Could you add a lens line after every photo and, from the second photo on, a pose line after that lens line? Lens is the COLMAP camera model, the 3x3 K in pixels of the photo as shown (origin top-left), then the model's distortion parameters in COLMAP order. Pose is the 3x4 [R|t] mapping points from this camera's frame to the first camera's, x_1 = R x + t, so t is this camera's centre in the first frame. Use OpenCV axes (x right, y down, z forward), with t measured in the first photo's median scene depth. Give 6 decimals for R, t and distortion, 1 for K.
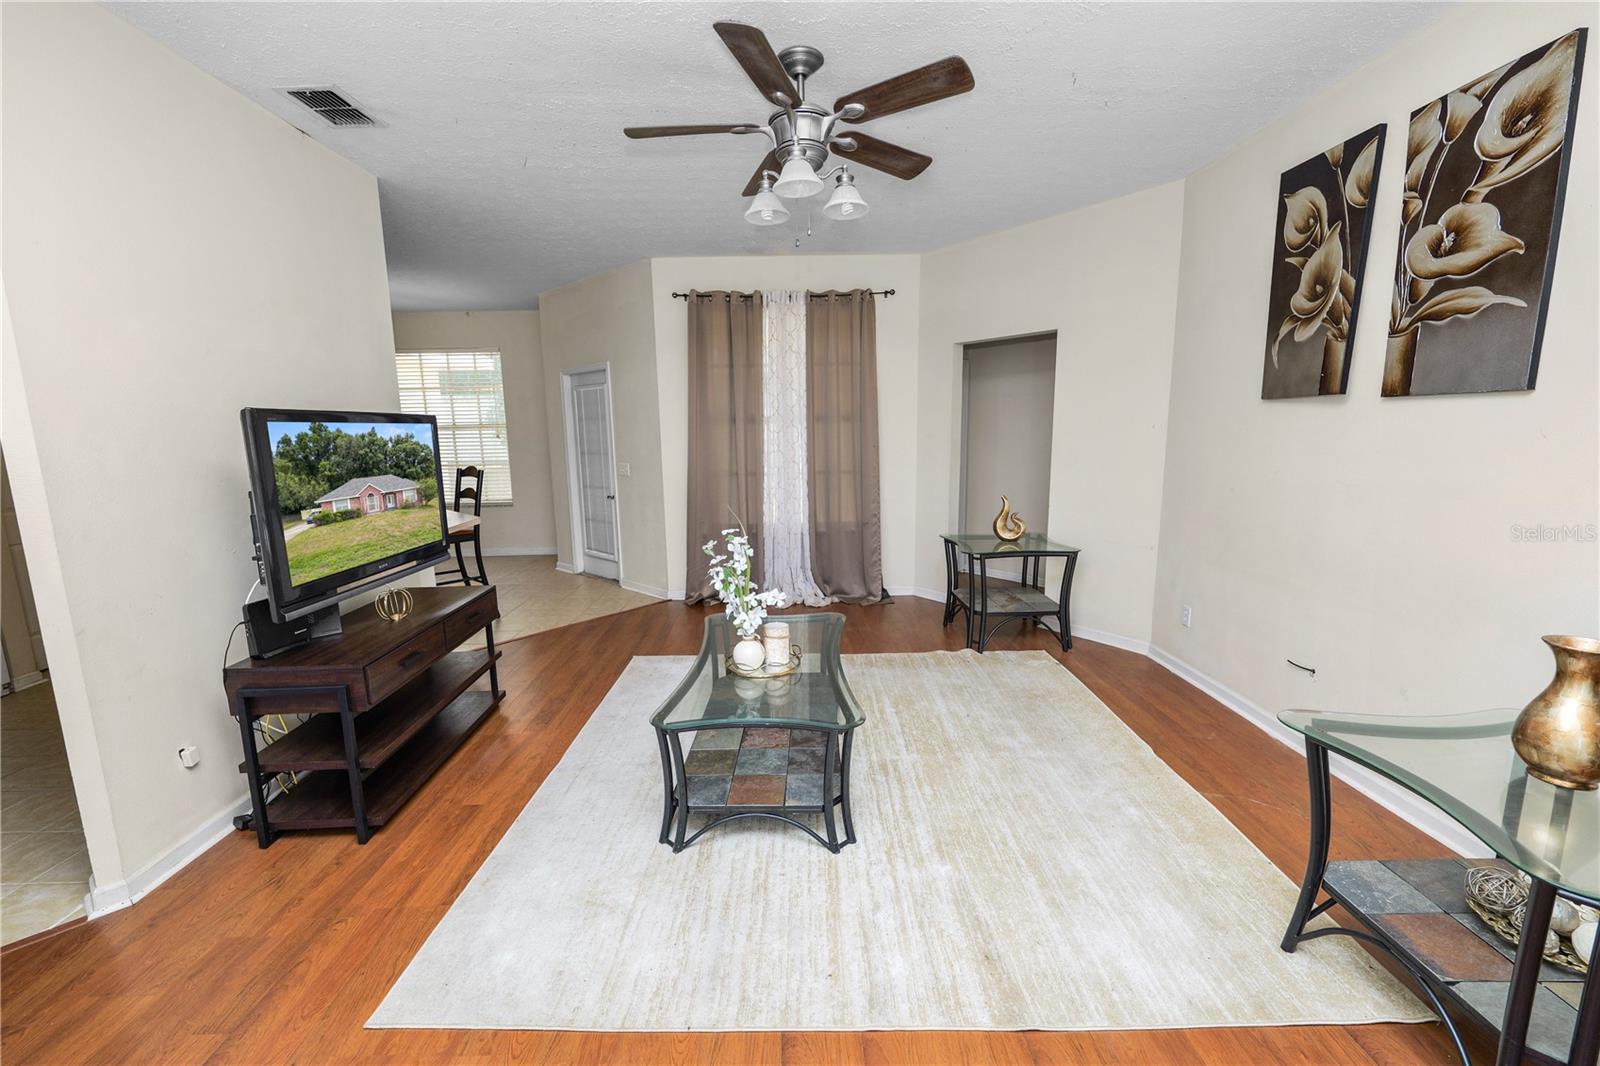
lens RADIAL K [[653.4, 0, 795.4], [0, 653.4, 535.8], [0, 0, 1]] dist [-0.012846, 0.001003]
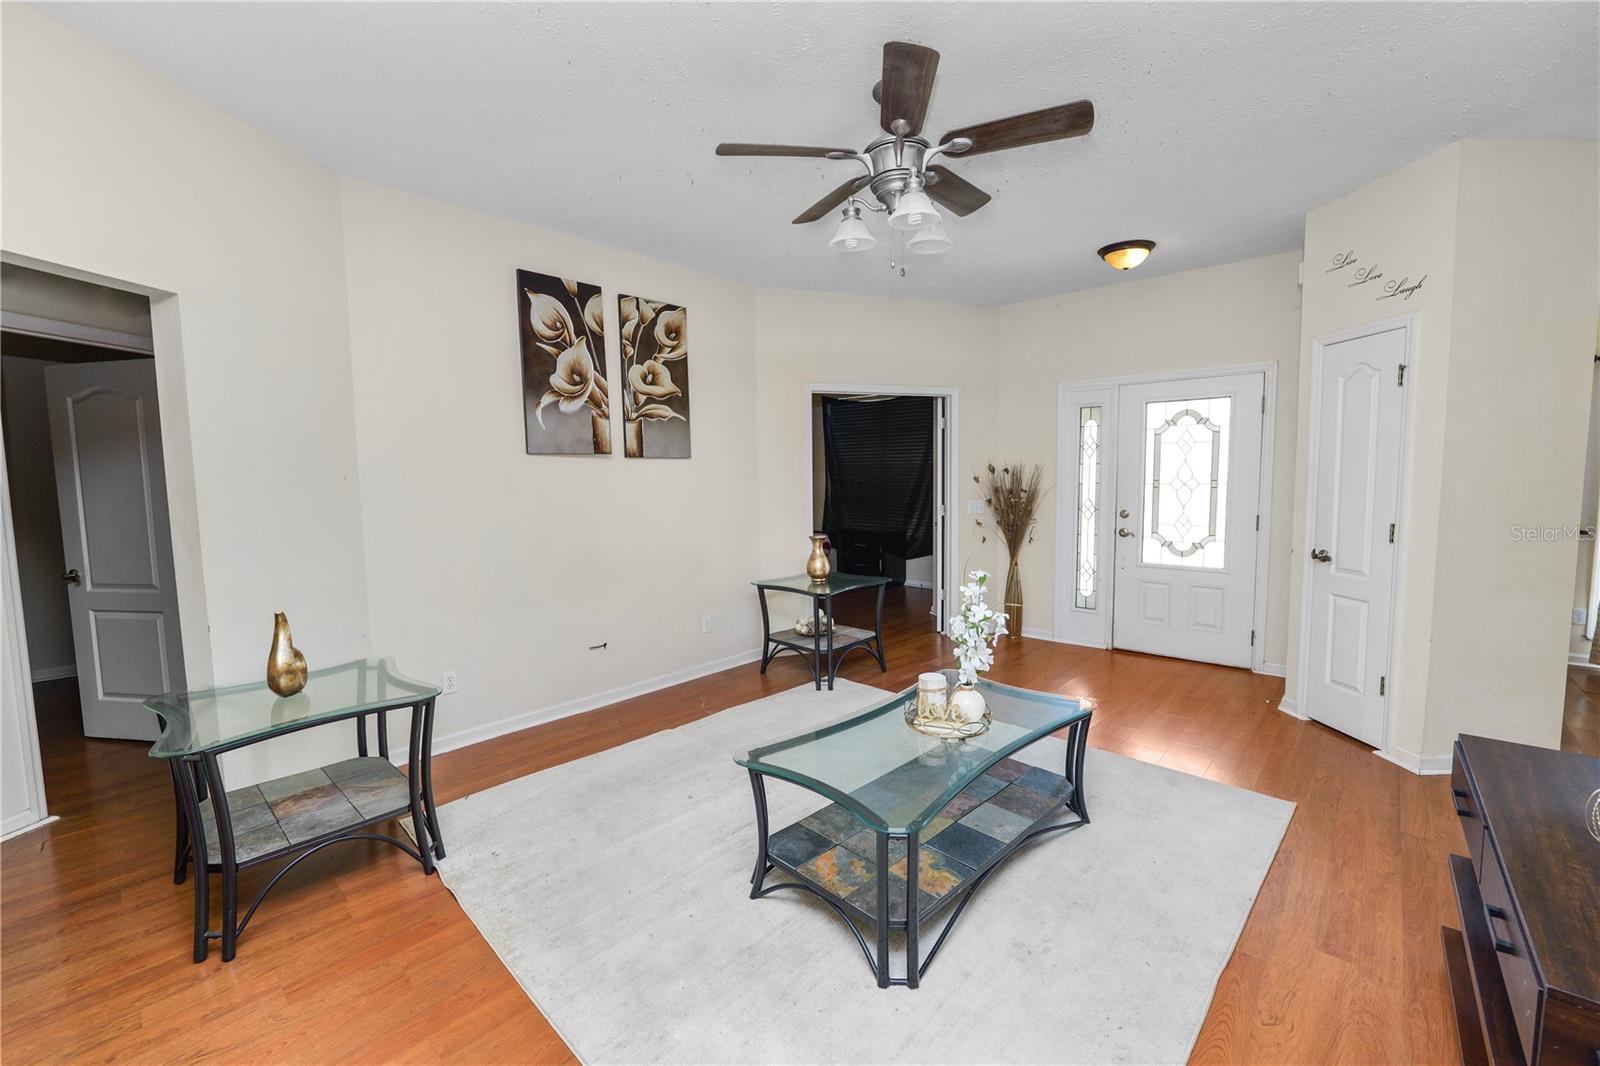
lens RADIAL K [[653.4, 0, 801.0], [0, 653.4, 528.9], [0, 0, 1]] dist [-0.012846, 0.001003]
pose [[-0.714471, -0.036066, 0.698735, -0.519719], [0.136861, 0.972174, 0.190123, -0.258828], [-0.686149, 0.231467, -0.689654, 1.668422]]
